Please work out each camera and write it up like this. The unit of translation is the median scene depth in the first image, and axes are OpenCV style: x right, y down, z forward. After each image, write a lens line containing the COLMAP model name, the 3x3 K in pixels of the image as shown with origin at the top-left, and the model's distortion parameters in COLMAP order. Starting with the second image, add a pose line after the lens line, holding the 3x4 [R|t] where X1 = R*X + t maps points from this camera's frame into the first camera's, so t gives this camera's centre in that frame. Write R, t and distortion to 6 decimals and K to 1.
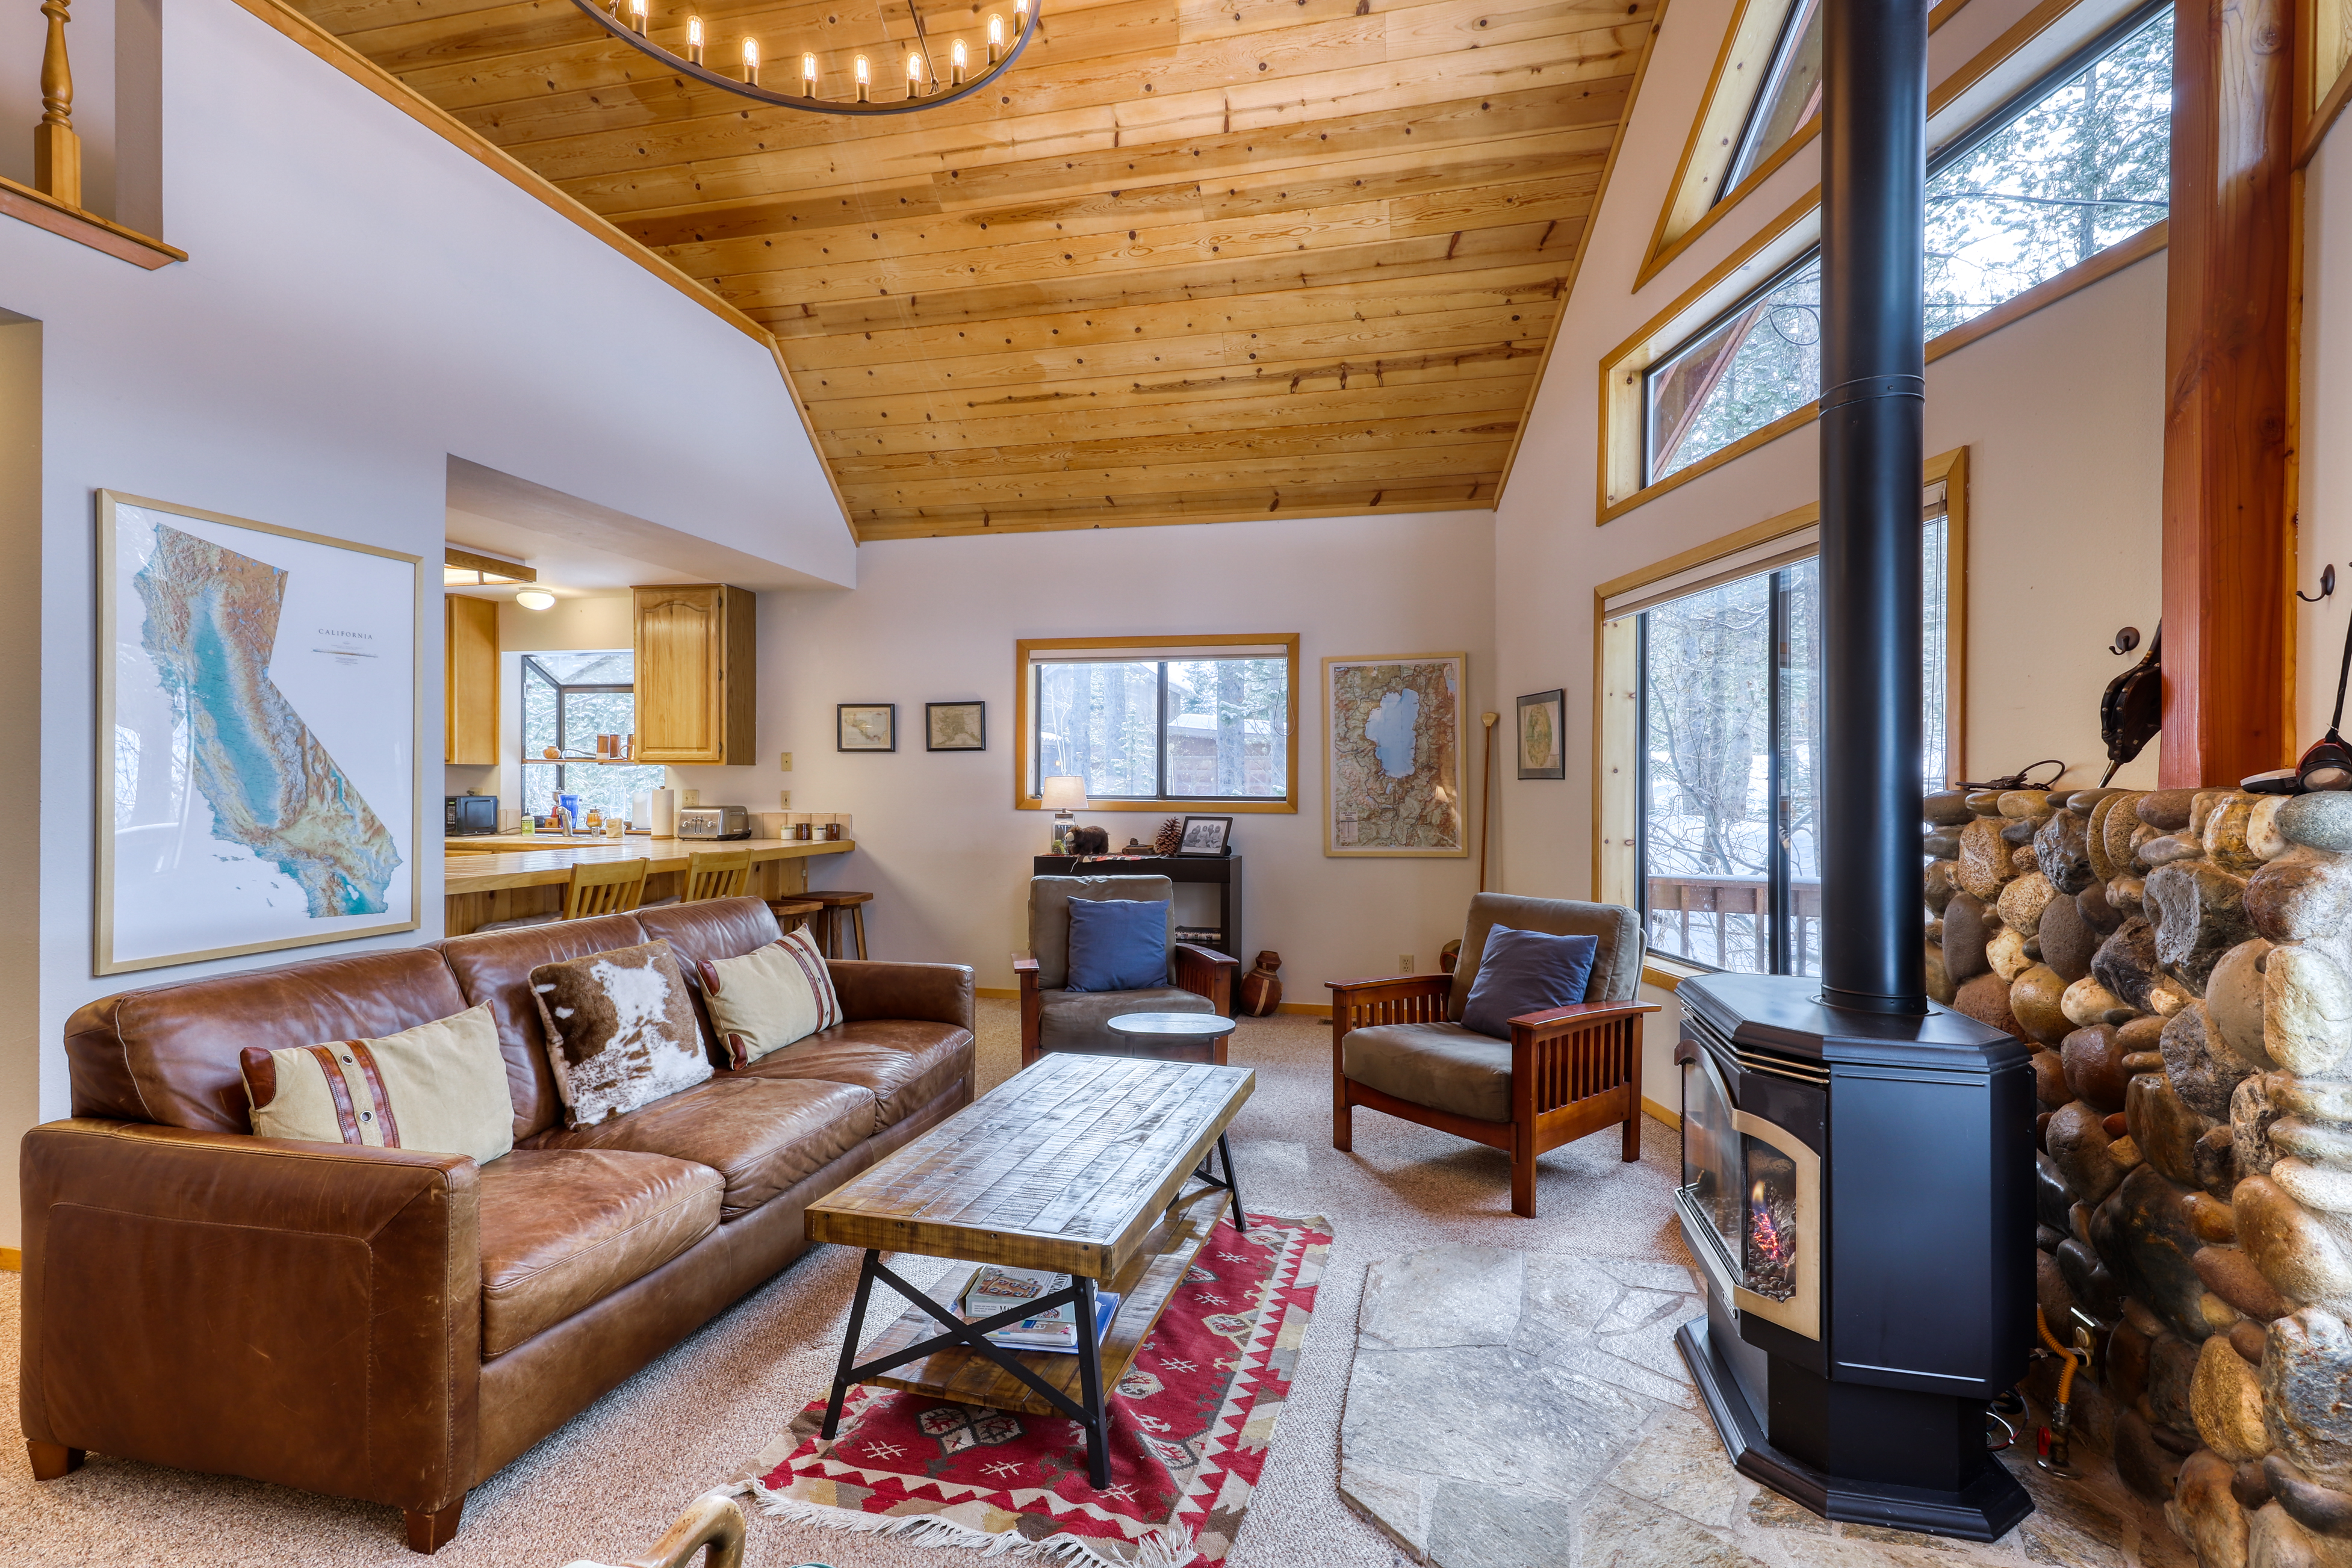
lens RADIAL K [[989.3, 0, 1118.0], [0, 989.3, 786.3], [0, 0, 1]] dist [0.001802, 0.000066]
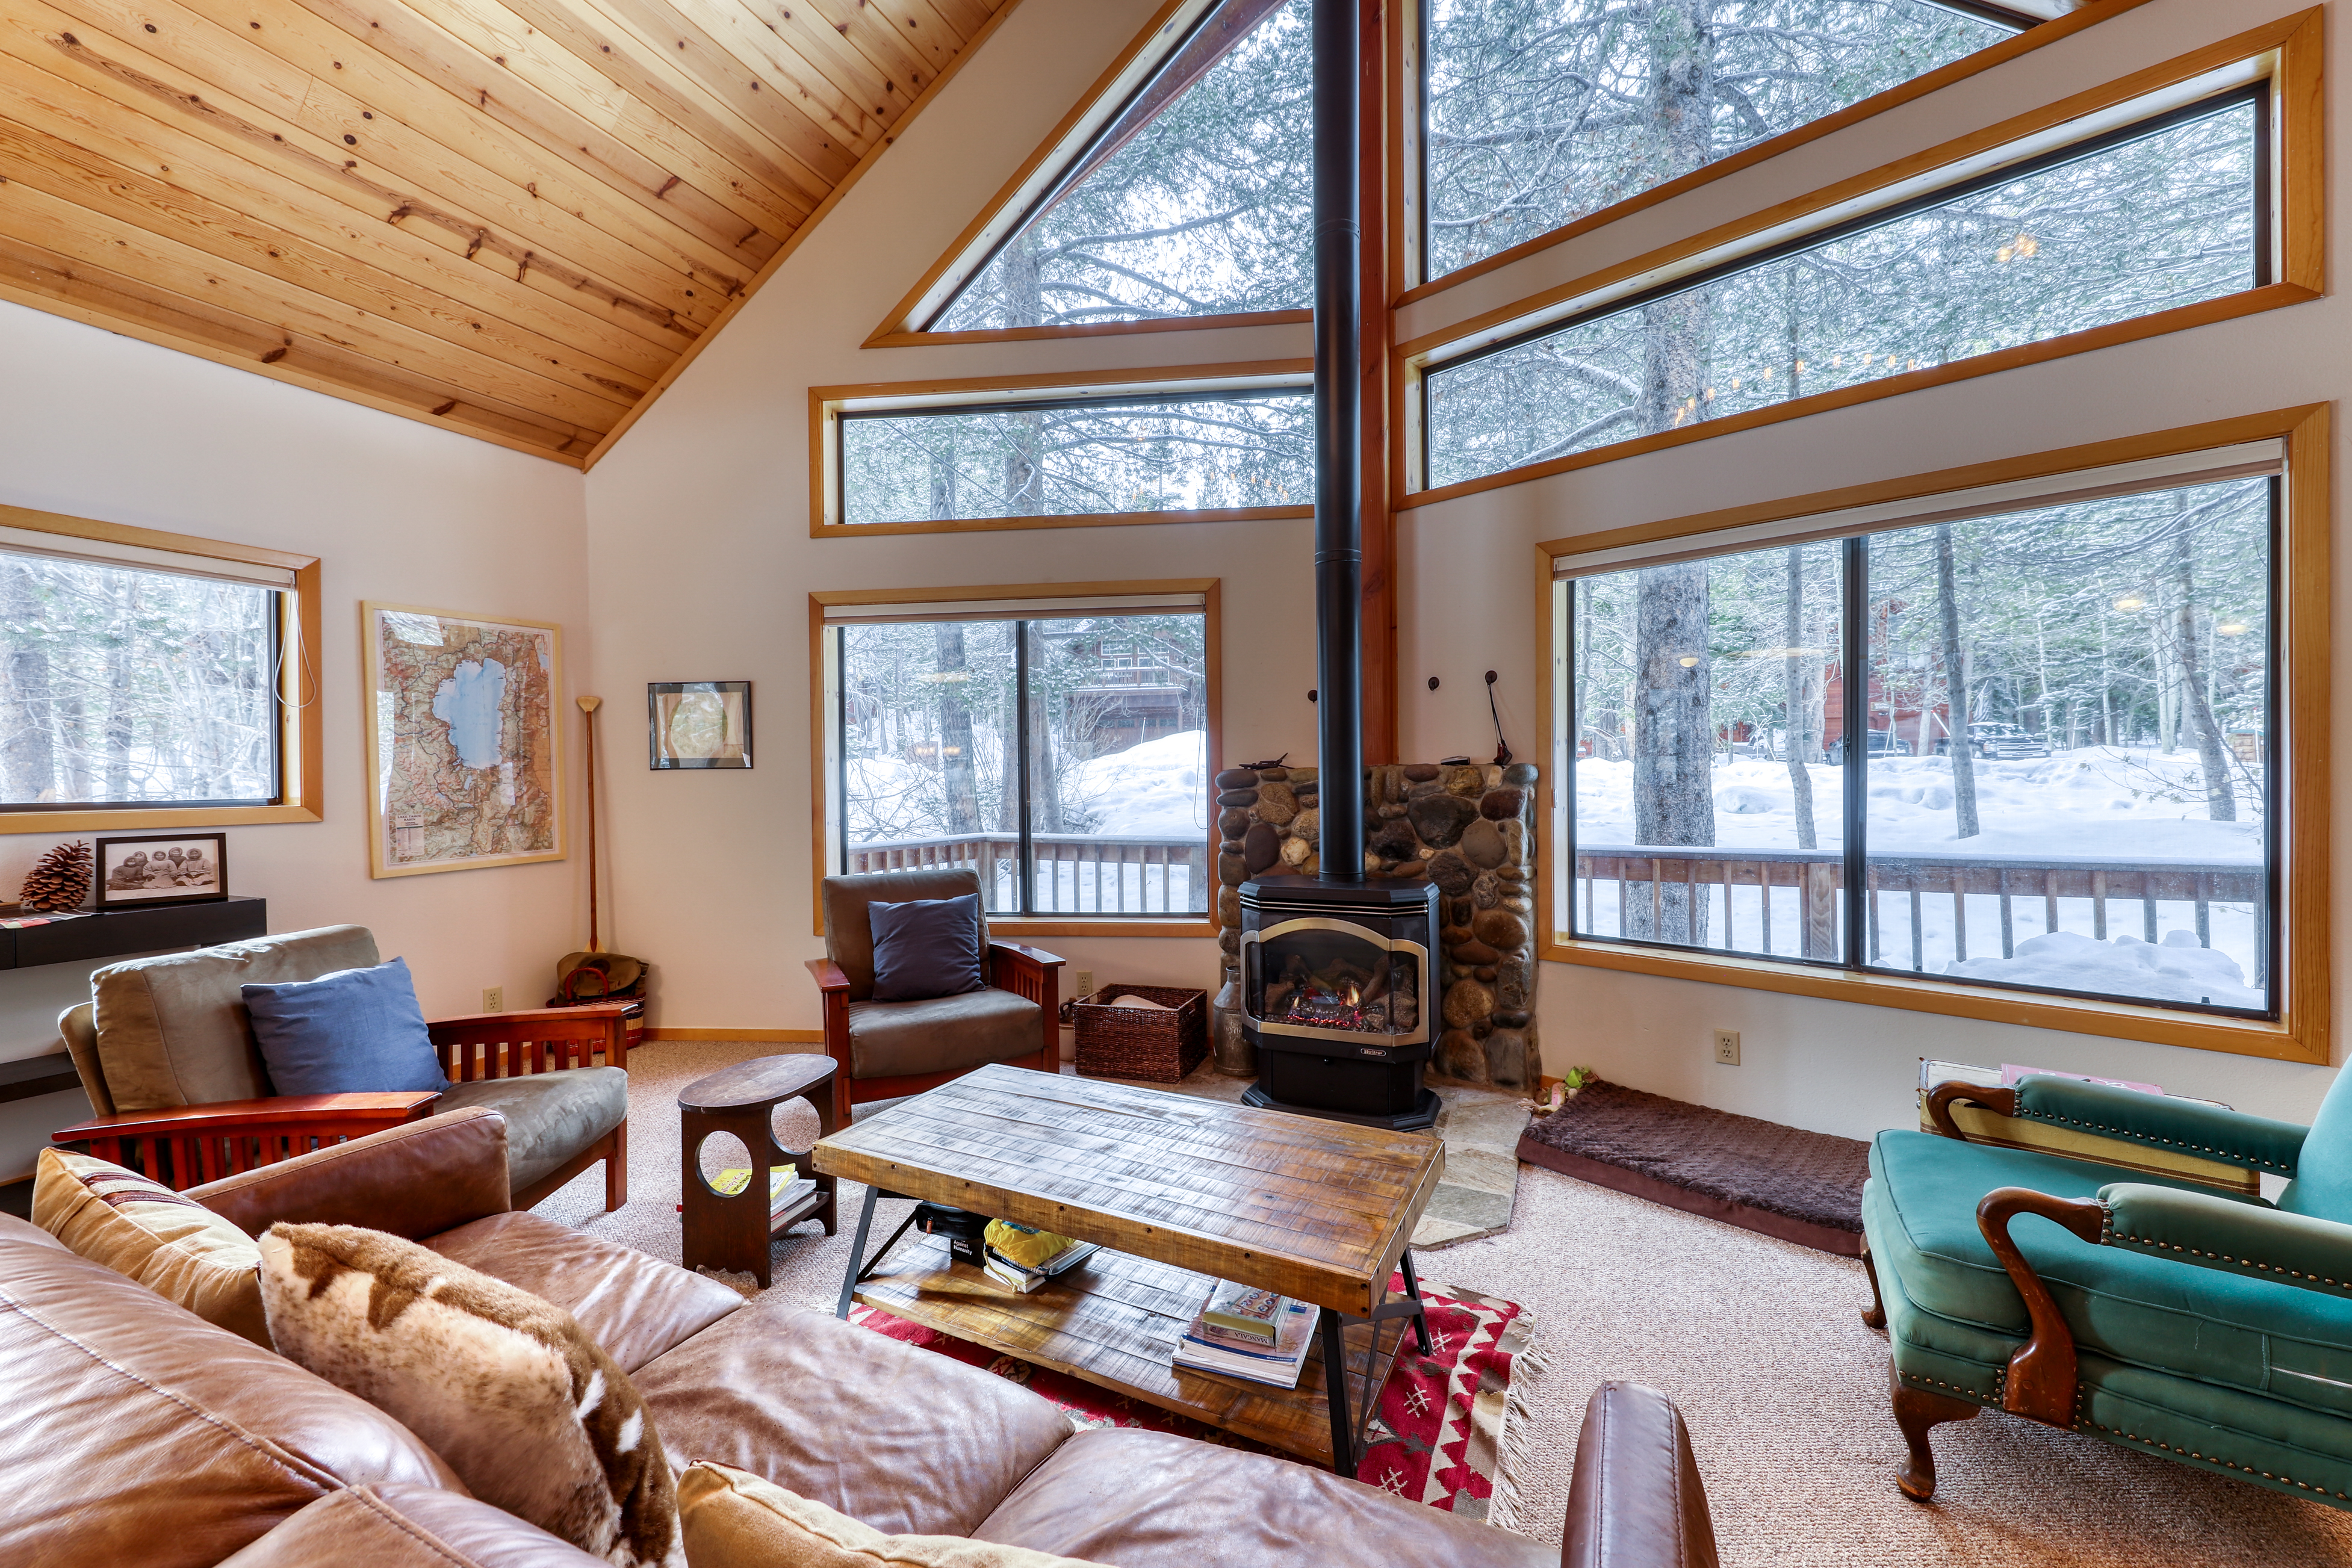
lens RADIAL K [[923.1, 0, 1166.4], [0, 923.1, 781.1], [0, 0, 1]] dist [-0.003204, -0.000563]
pose [[0.211477, -0.014230, 0.977279, -0.330871], [0.016724, 0.999800, 0.010939, 0.002415], [-0.977240, 0.014031, 0.211673, 0.304901]]
